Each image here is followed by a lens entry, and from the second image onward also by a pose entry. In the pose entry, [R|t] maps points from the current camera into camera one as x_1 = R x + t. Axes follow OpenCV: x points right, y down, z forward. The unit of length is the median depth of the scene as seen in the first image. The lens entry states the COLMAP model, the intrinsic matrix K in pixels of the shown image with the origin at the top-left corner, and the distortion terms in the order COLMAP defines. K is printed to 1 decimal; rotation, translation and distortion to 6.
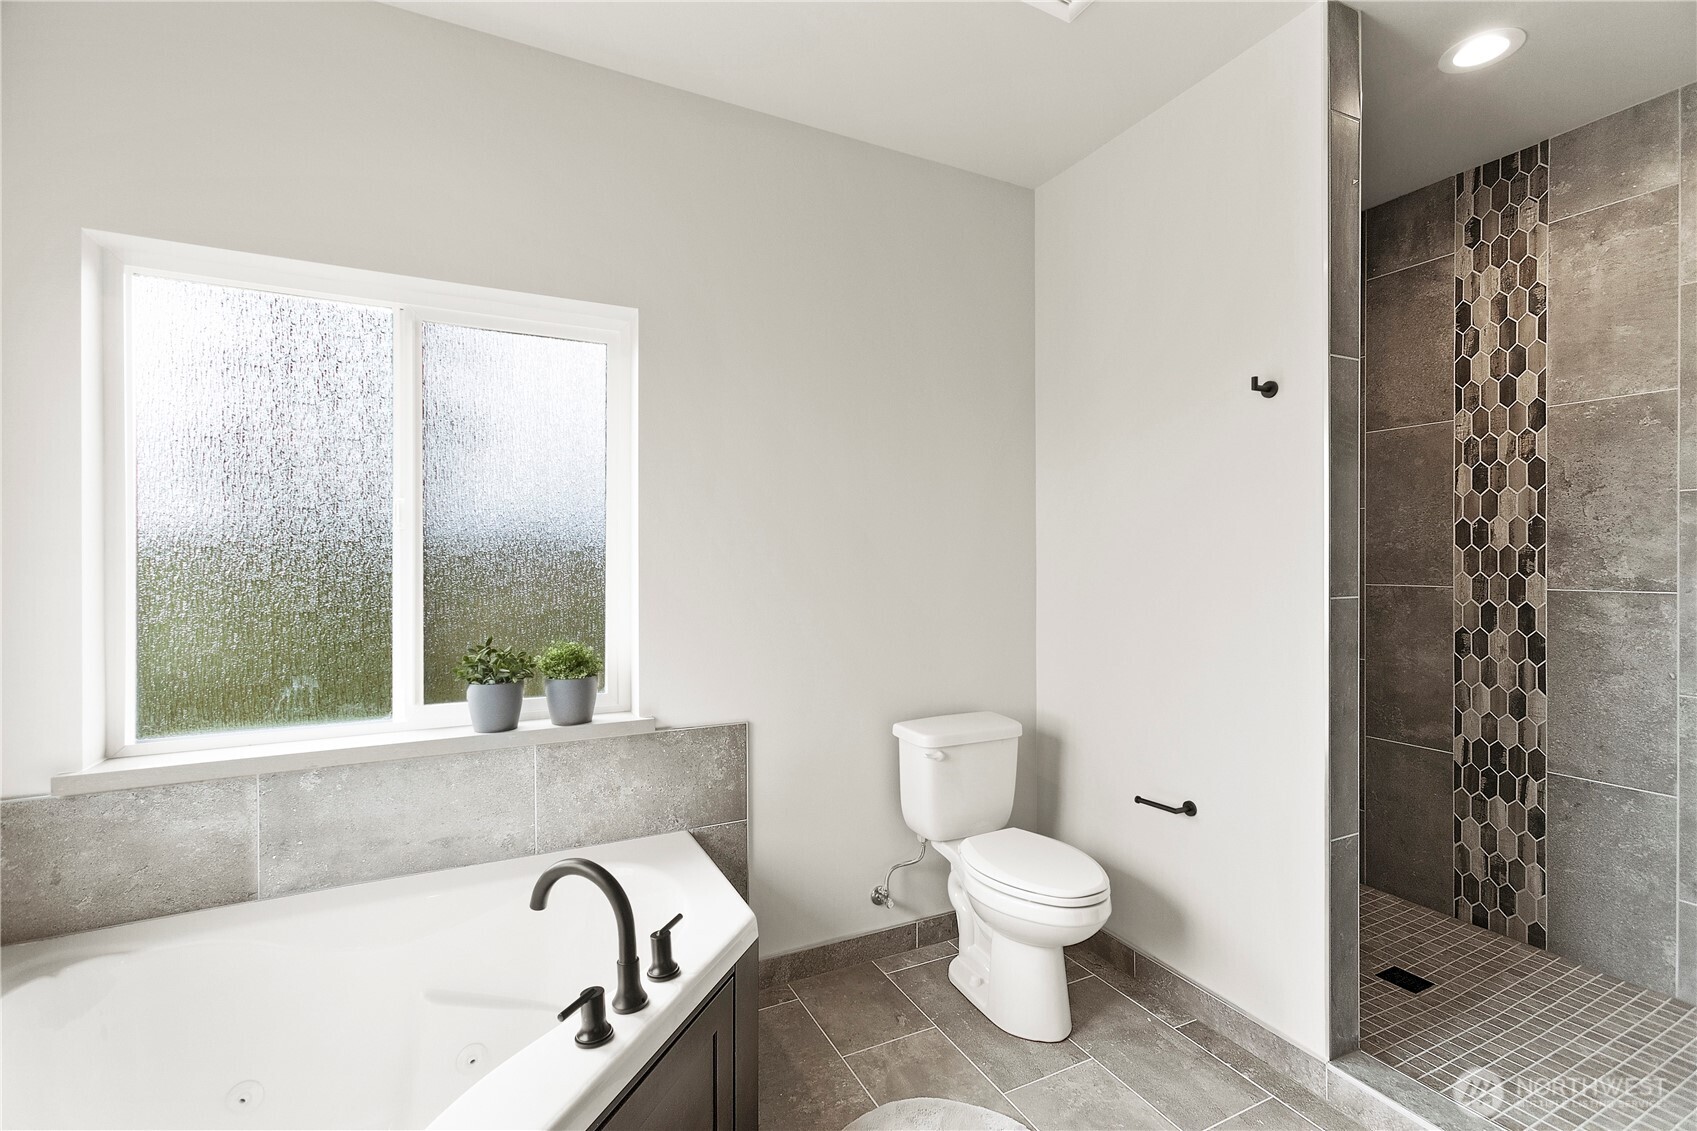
lens RADIAL K [[755.4, 0, 854.9], [0, 755.4, 567.2], [0, 0, 1]] dist [-0.010185, 0.006818]
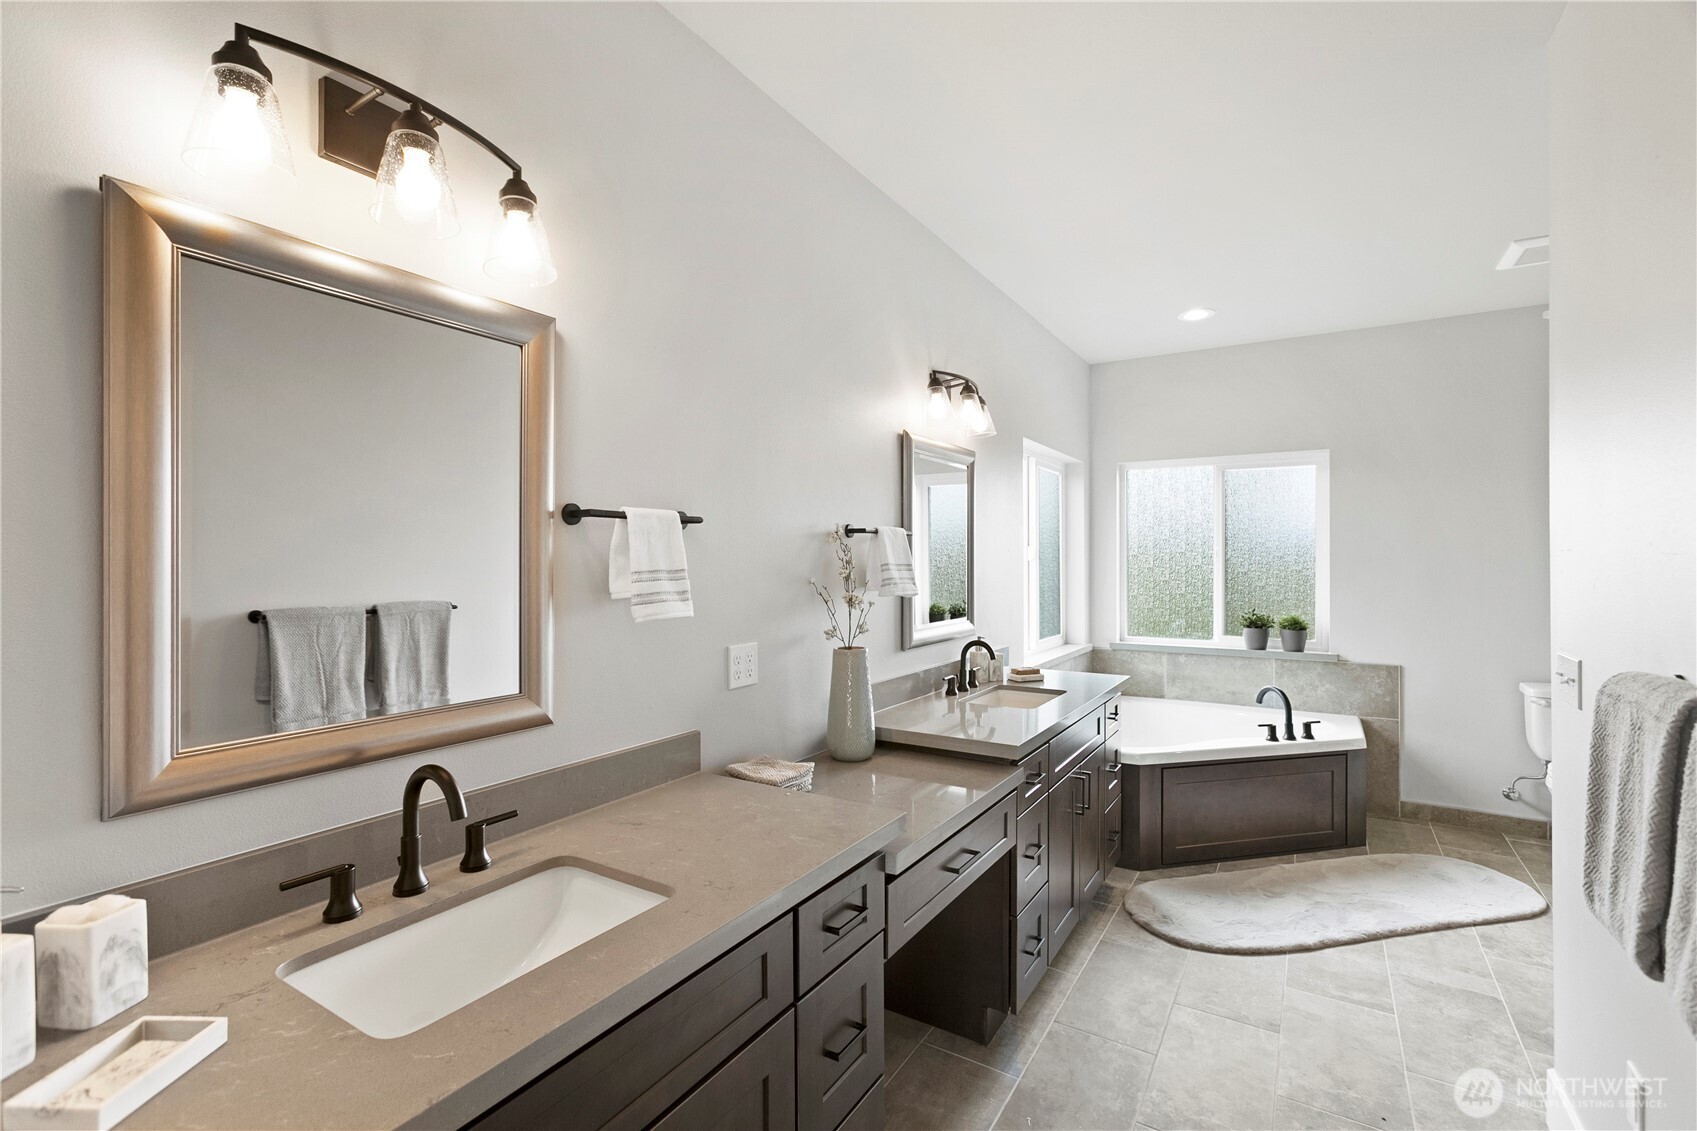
lens RADIAL K [[755.4, 0, 842.8], [0, 755.4, 559.7], [0, 0, 1]] dist [-0.010185, 0.006818]
pose [[0.514445, 0.000781, -0.857523, 0.825391], [-0.005922, 0.999979, -0.002642, -0.040304], [0.857503, 0.006437, 0.514439, -1.230547]]
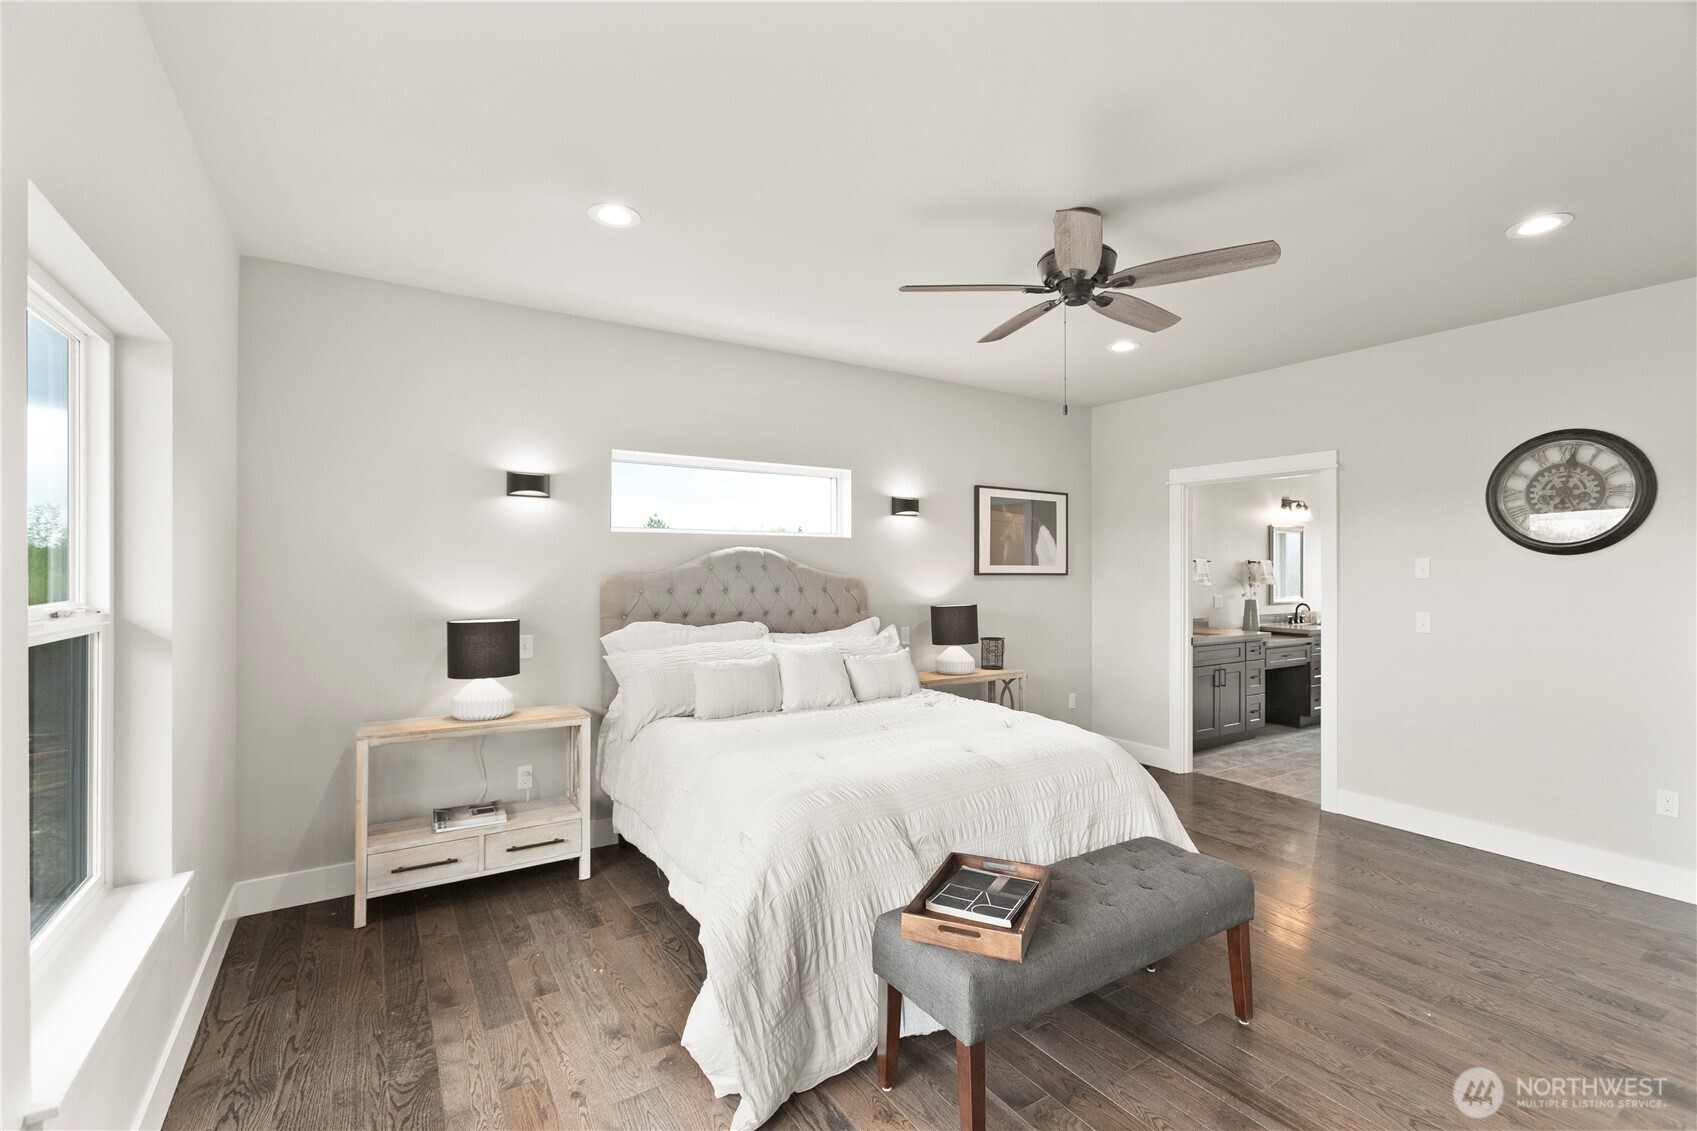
lens RADIAL K [[755.4, 0, 859.1], [0, 755.4, 569.6], [0, 0, 1]] dist [-0.010185, 0.006818]
pose [[0.118294, -0.007089, -0.992953, 5.272447], [-0.009458, 0.999921, -0.008265, 0.024851], [0.992934, 0.010369, 0.118217, -4.383852]]
